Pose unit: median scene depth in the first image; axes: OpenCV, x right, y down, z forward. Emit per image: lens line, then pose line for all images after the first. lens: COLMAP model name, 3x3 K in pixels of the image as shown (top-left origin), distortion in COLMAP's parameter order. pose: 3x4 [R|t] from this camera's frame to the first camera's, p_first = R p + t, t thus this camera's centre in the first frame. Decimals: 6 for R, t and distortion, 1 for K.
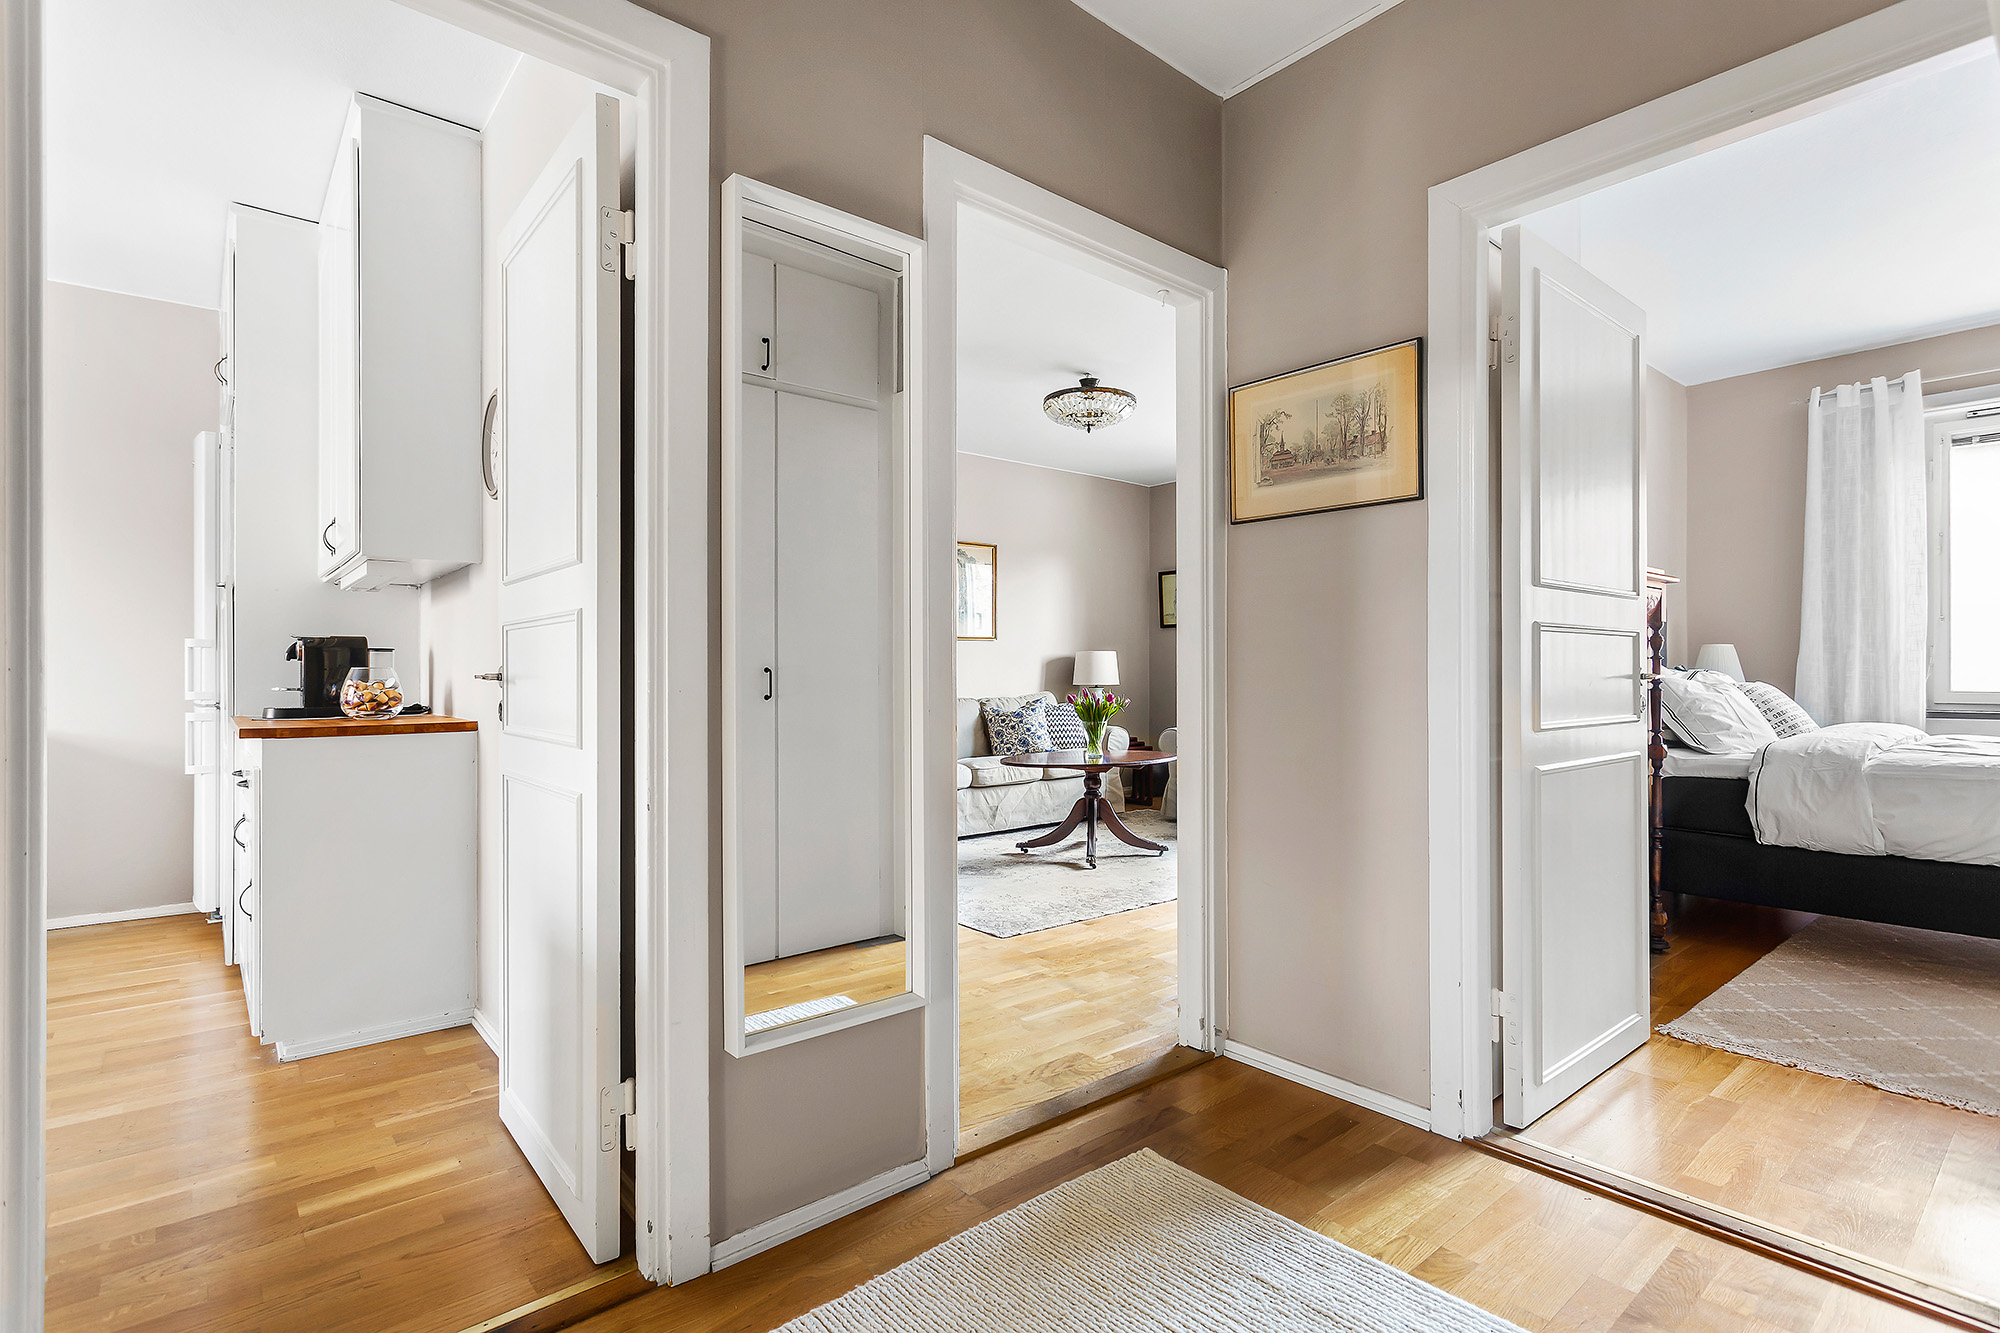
lens RADIAL K [[964.5, 0, 990.1], [0, 964.5, 676.7], [0, 0, 1]] dist [0.002900, 0.001001]
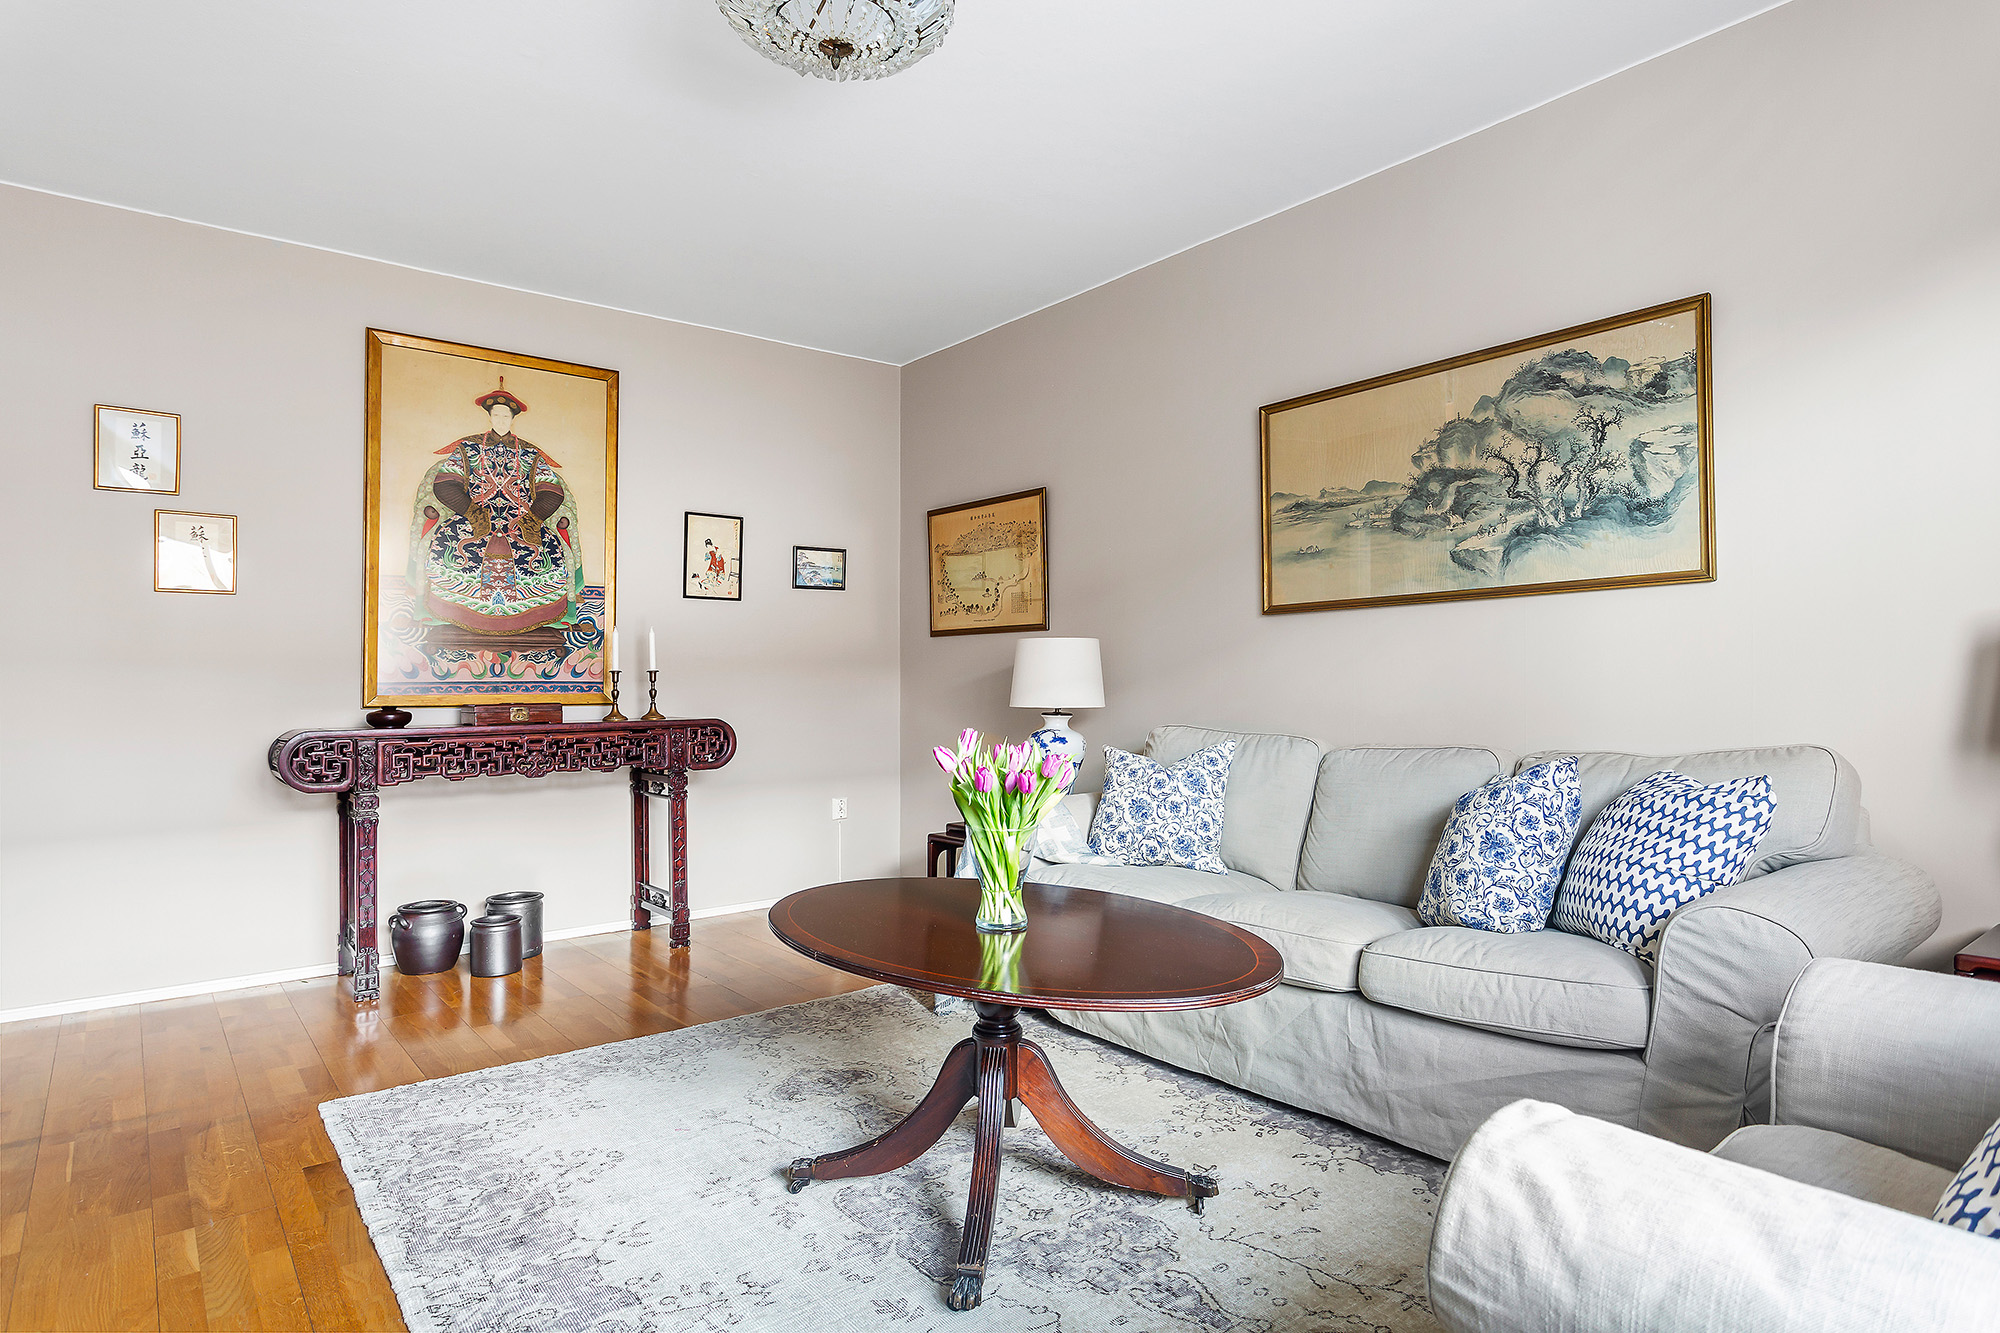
lens RADIAL K [[1060.2, 0, 994.2], [0, 1060.2, 645.0], [0, 0, 1]] dist [-0.006086, 0.000884]
pose [[-0.018134, -0.034465, -0.999241, 0.415046], [0.005878, 0.999385, -0.034576, -0.005080], [0.999818, -0.006501, -0.017920, 0.839922]]
